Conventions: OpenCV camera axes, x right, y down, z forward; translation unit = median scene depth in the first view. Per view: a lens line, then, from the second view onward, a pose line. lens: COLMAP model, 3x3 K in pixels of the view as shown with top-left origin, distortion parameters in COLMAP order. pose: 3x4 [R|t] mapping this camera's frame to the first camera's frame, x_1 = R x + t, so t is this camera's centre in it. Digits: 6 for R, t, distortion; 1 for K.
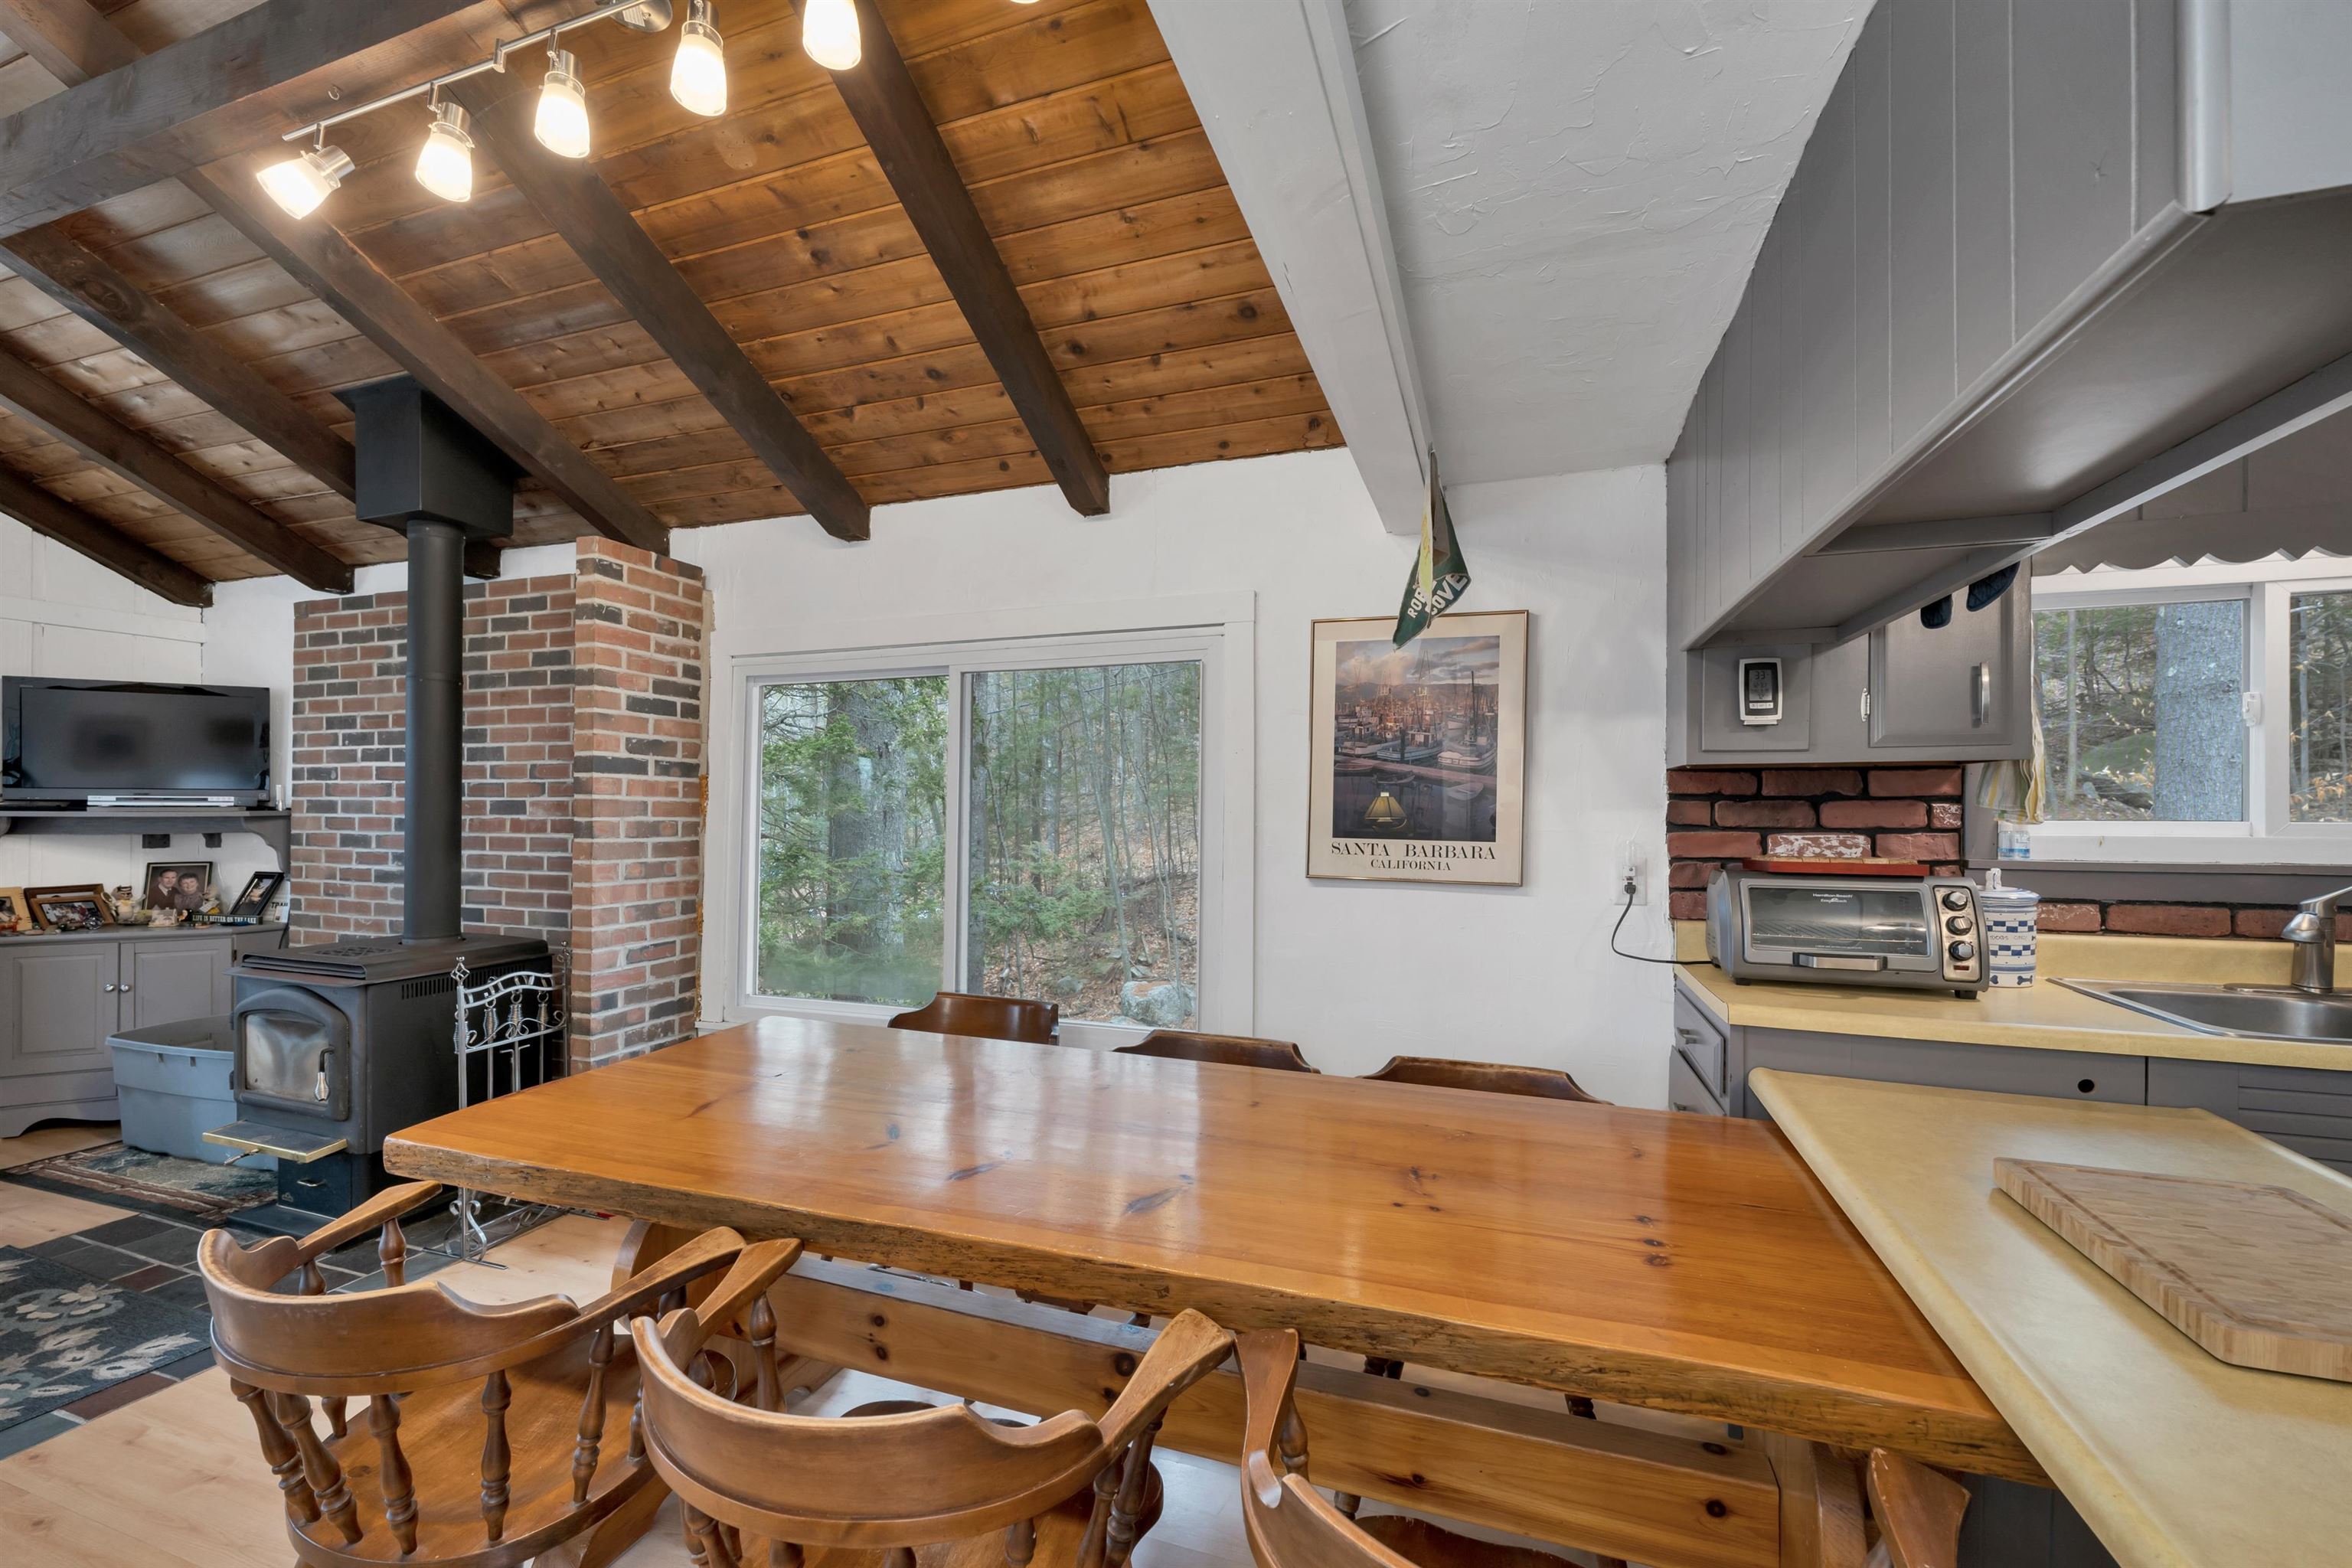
lens RADIAL K [[974.8, 0, 1156.1], [0, 974.8, 806.5], [0, 0, 1]] dist [-0.002278, 0.000112]
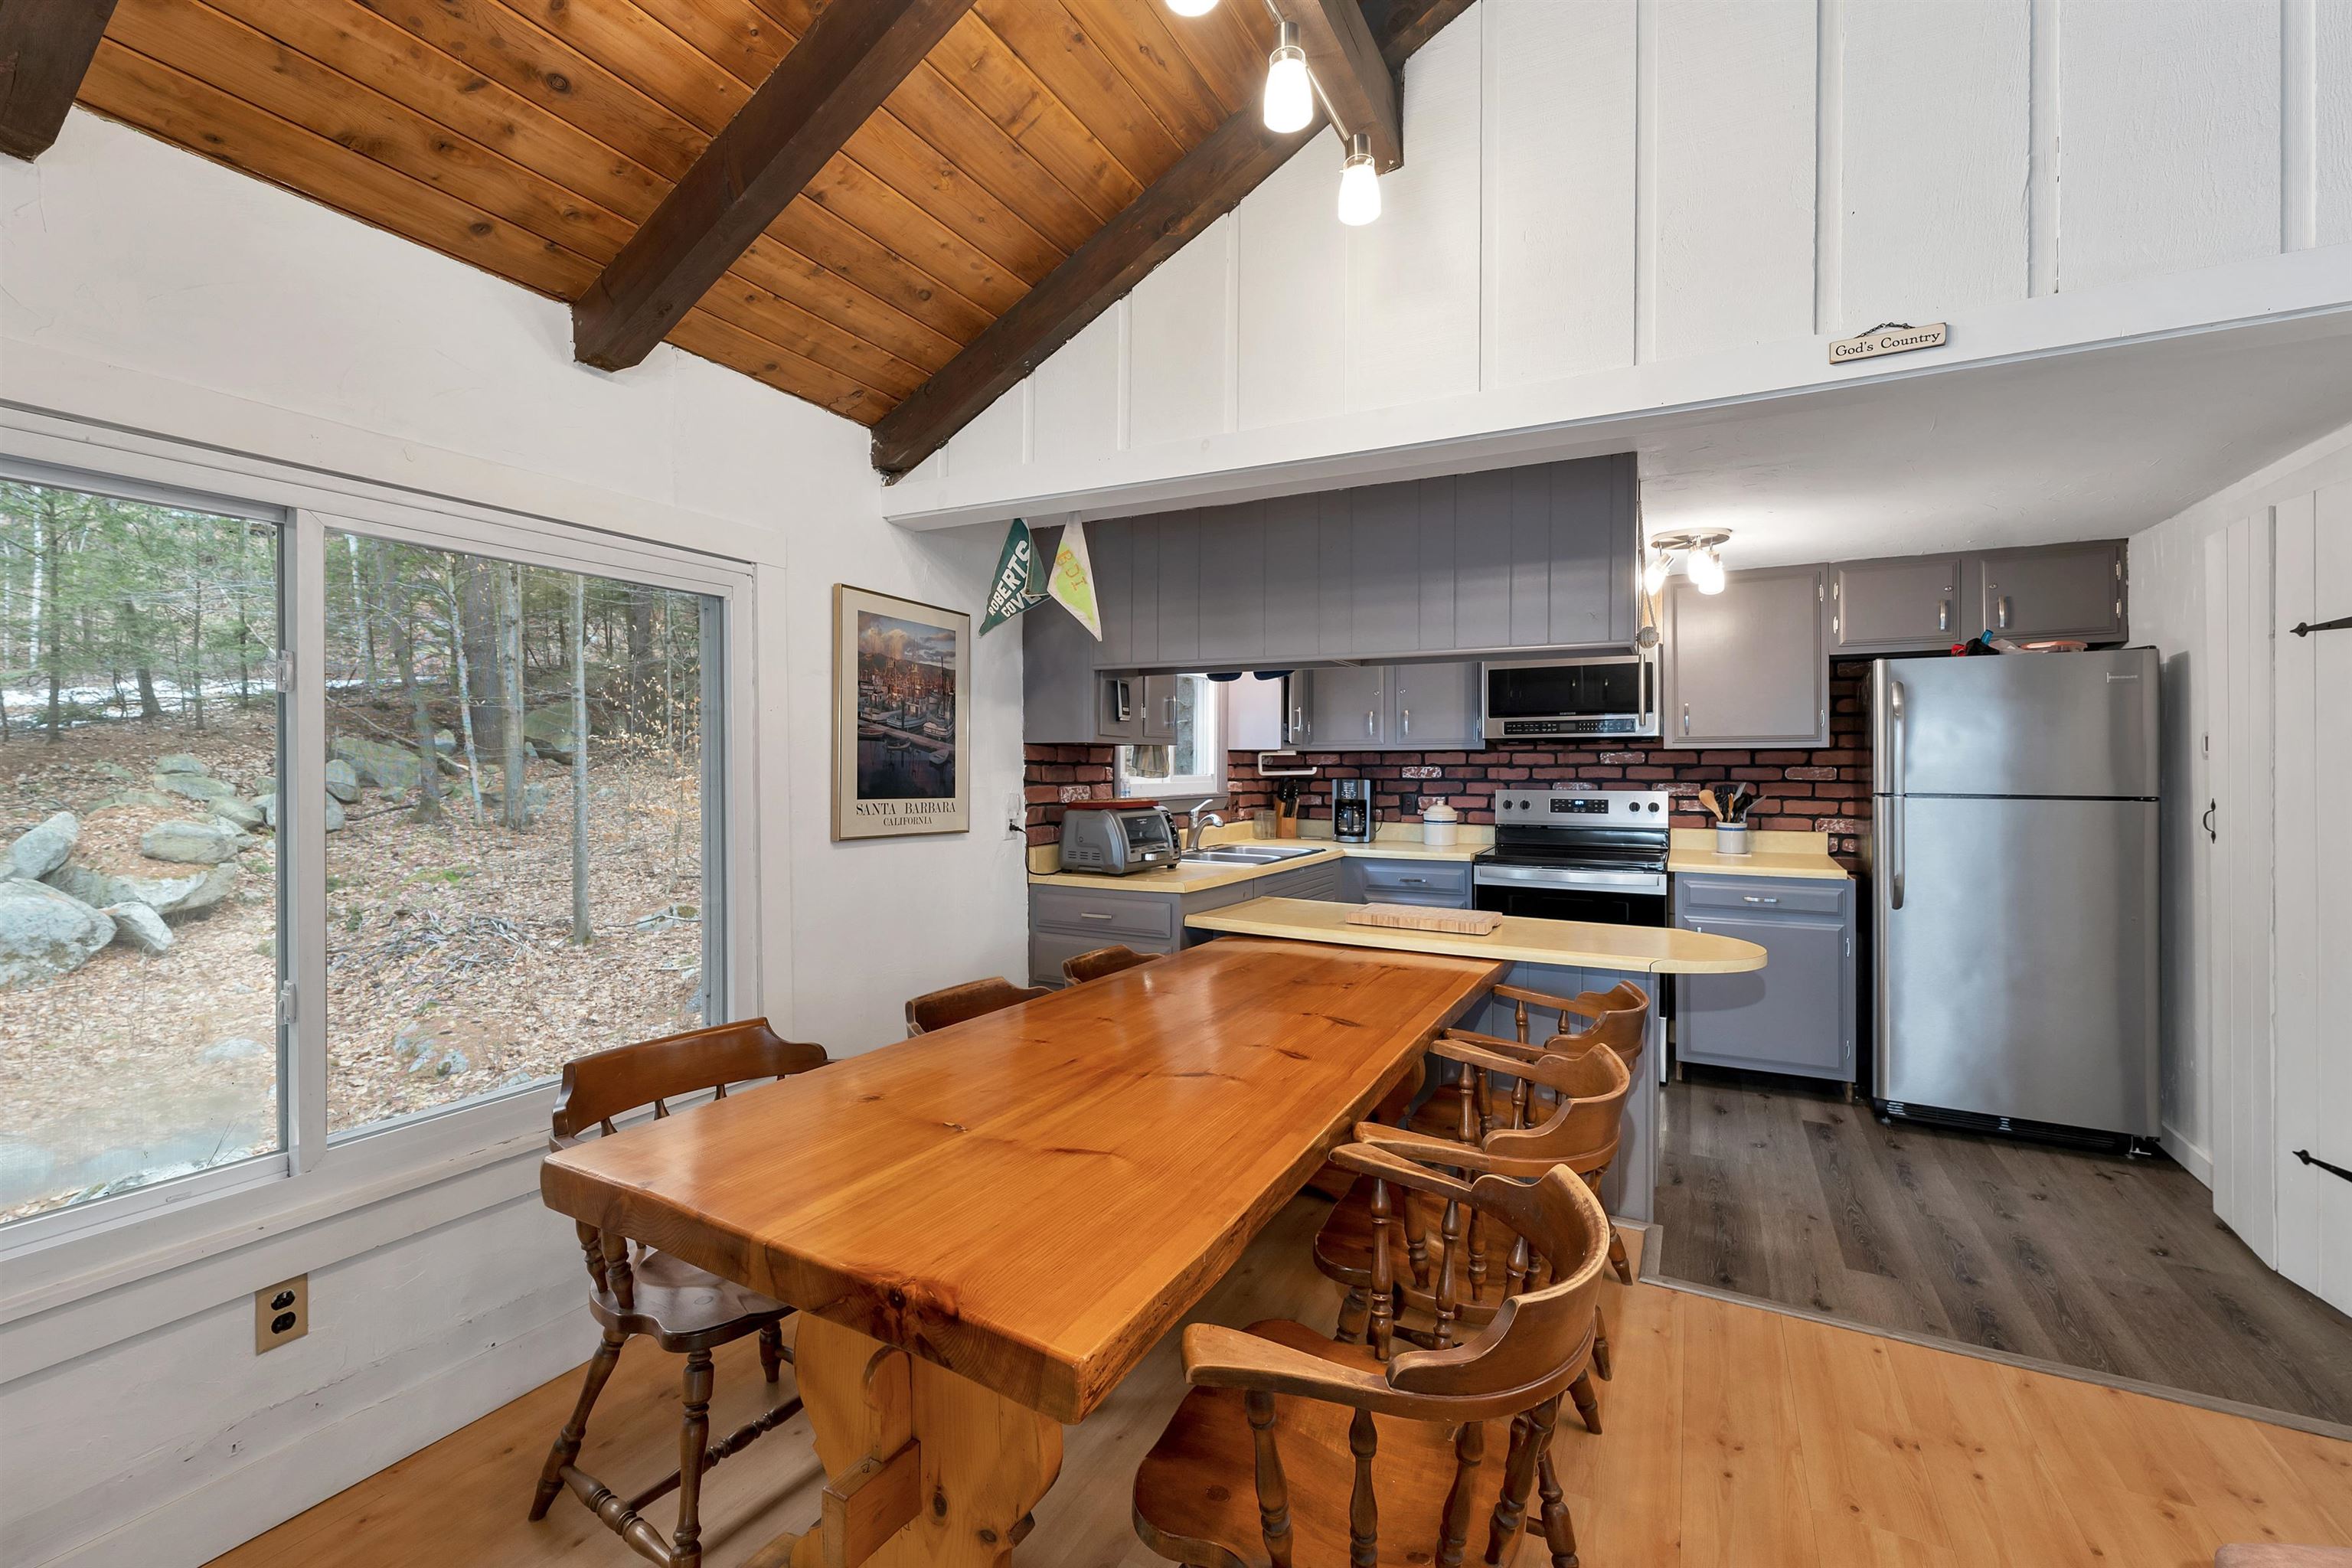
lens RADIAL K [[974.8, 0, 1178.4], [0, 974.8, 768.5], [0, 0, 1]] dist [-0.002278, 0.000112]
pose [[0.140882, -0.001384, 0.990025, -0.812705], [-0.003101, 0.999994, 0.001839, -0.003548], [-0.990021, -0.003329, 0.140877, 0.527418]]
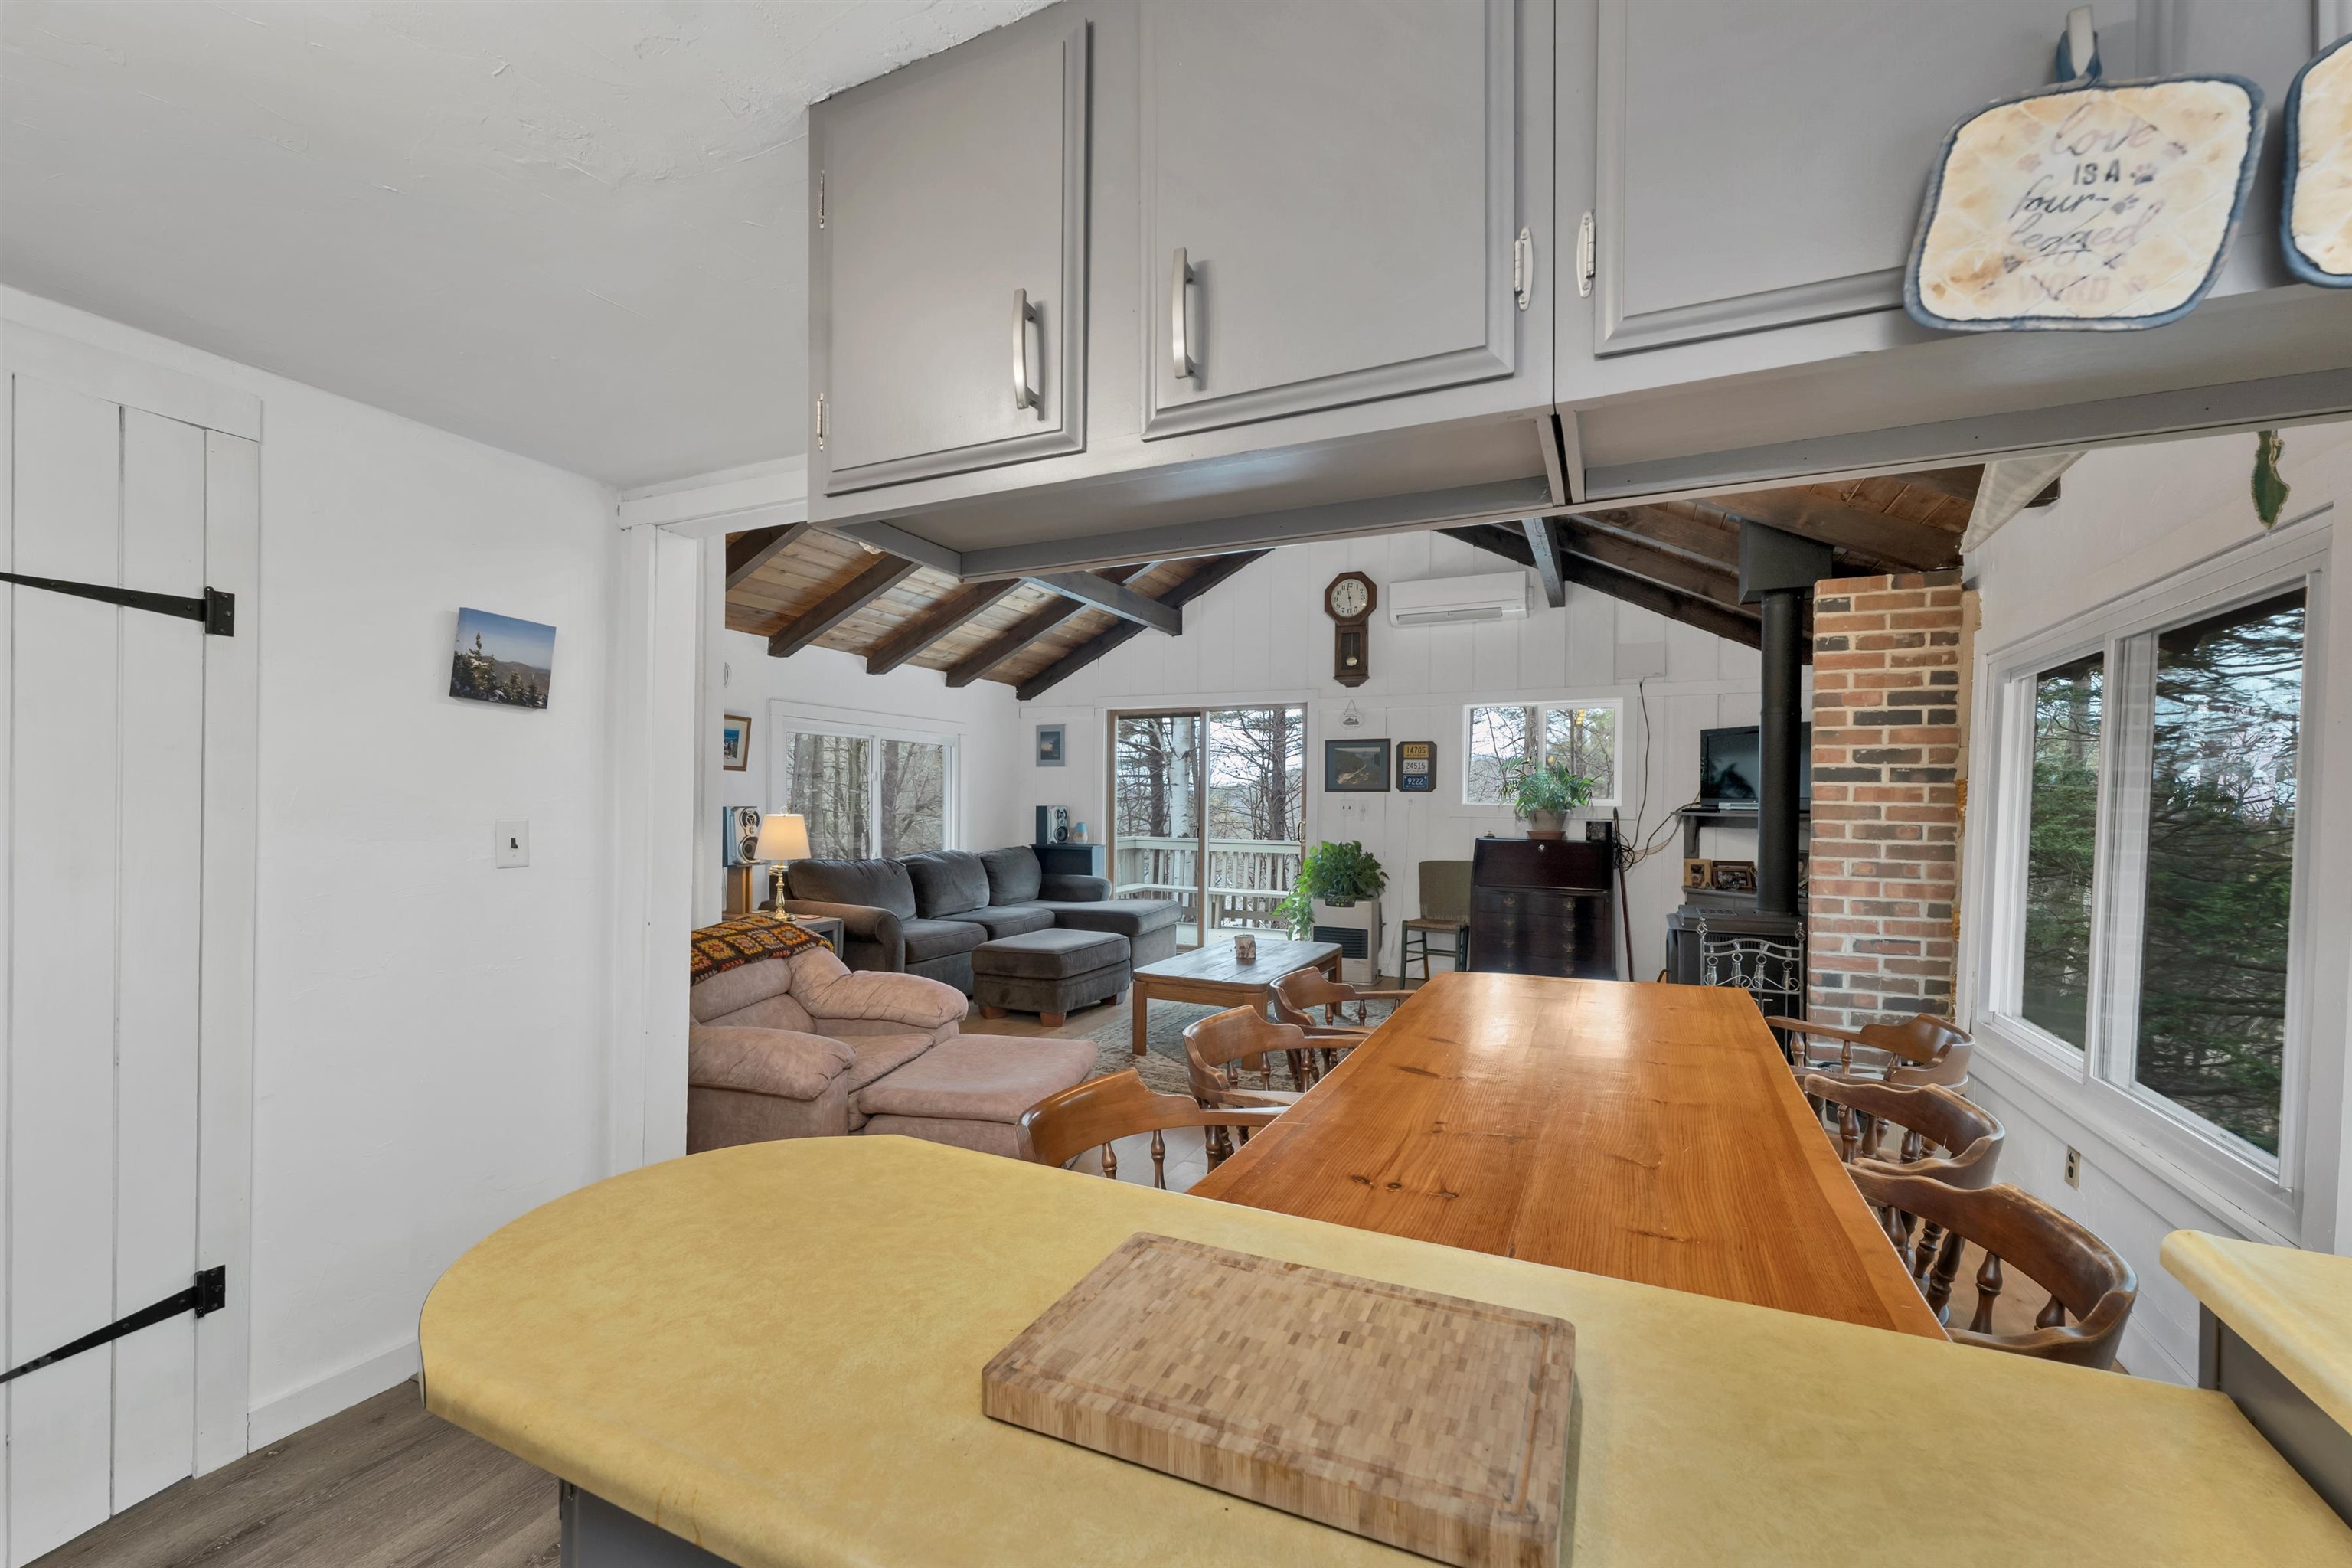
lens RADIAL K [[974.8, 0, 1163.8], [0, 974.8, 798.6], [0, 0, 1]] dist [-0.002278, 0.000112]
pose [[-0.095902, -0.007785, -0.995360, 0.772540], [-0.007474, 0.999947, -0.007101, -0.000286], [0.995363, 0.006758, -0.095956, 0.379861]]
